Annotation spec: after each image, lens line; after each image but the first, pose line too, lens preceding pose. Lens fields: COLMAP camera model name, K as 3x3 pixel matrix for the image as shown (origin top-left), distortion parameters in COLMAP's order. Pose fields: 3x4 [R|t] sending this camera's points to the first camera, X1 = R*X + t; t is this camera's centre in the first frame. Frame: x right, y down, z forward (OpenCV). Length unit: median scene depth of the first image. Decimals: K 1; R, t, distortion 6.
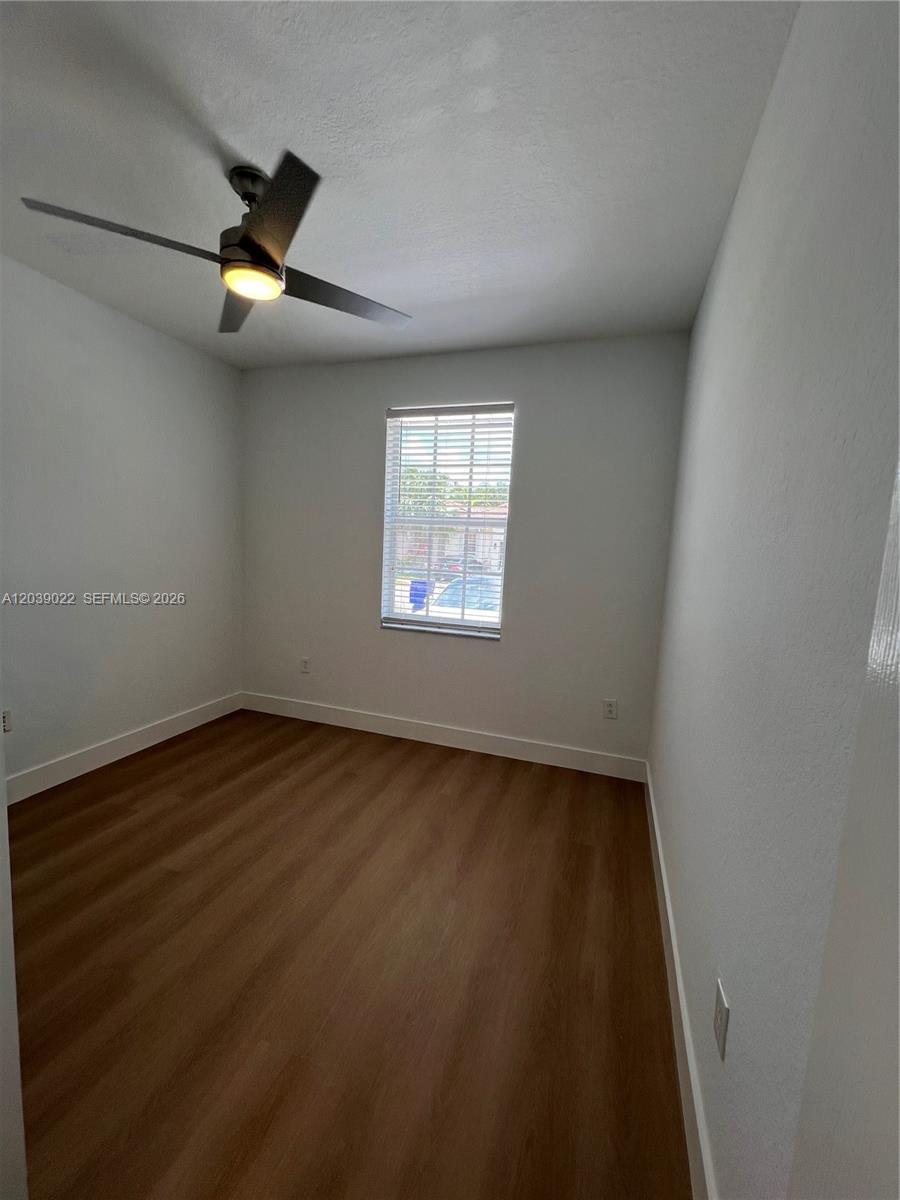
lens RADIAL K [[480.2, 0, 450.0], [0, 480.2, 600.0], [0, 0, 1]] dist [-0.000307, -0.000011]
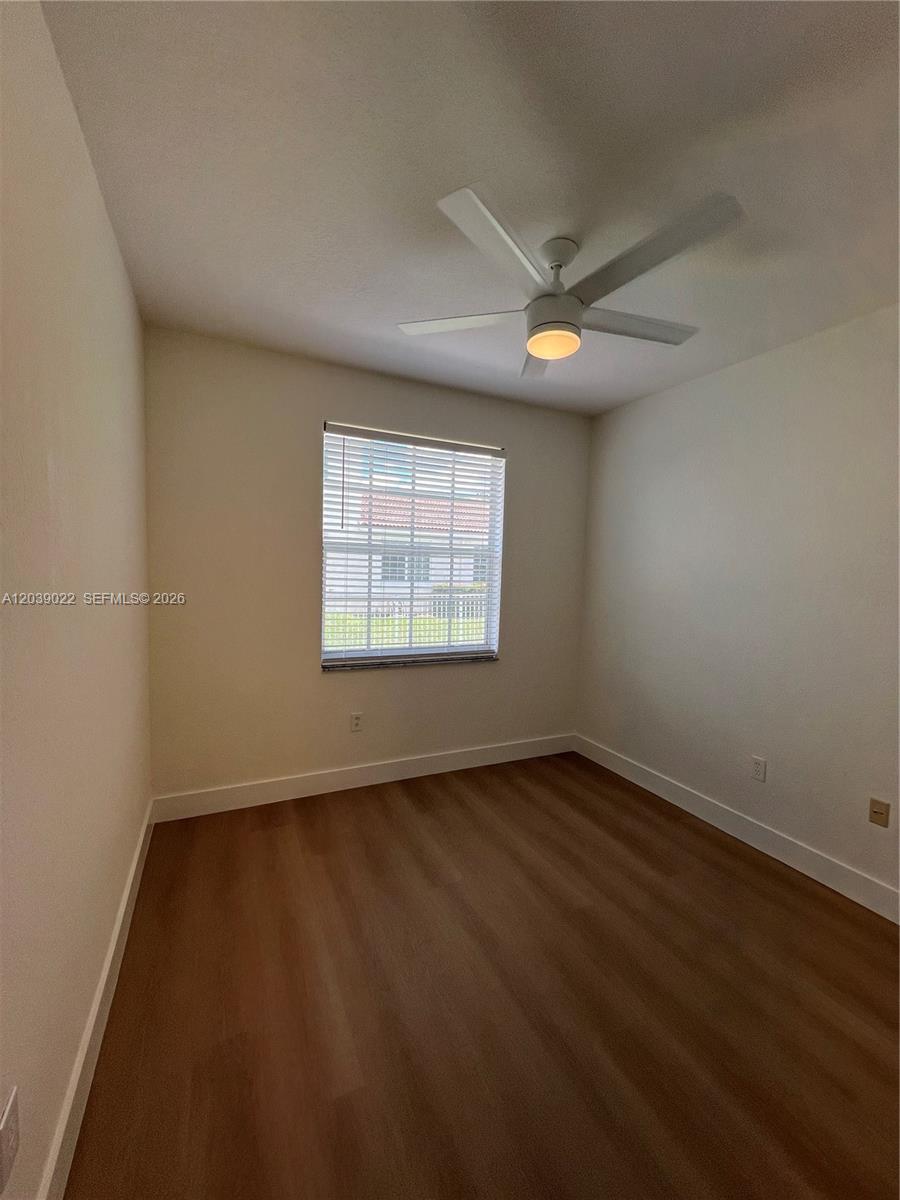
lens RADIAL K [[491.9, 0, 452.8], [0, 491.9, 603.2], [0, 0, 1]] dist [0.044406, -0.000050]
pose [[0.717282, -0.069388, 0.693320, -0.623325], [0.087201, 0.996146, 0.009481, -0.053757], [-0.691305, 0.053657, 0.720568, 0.197605]]
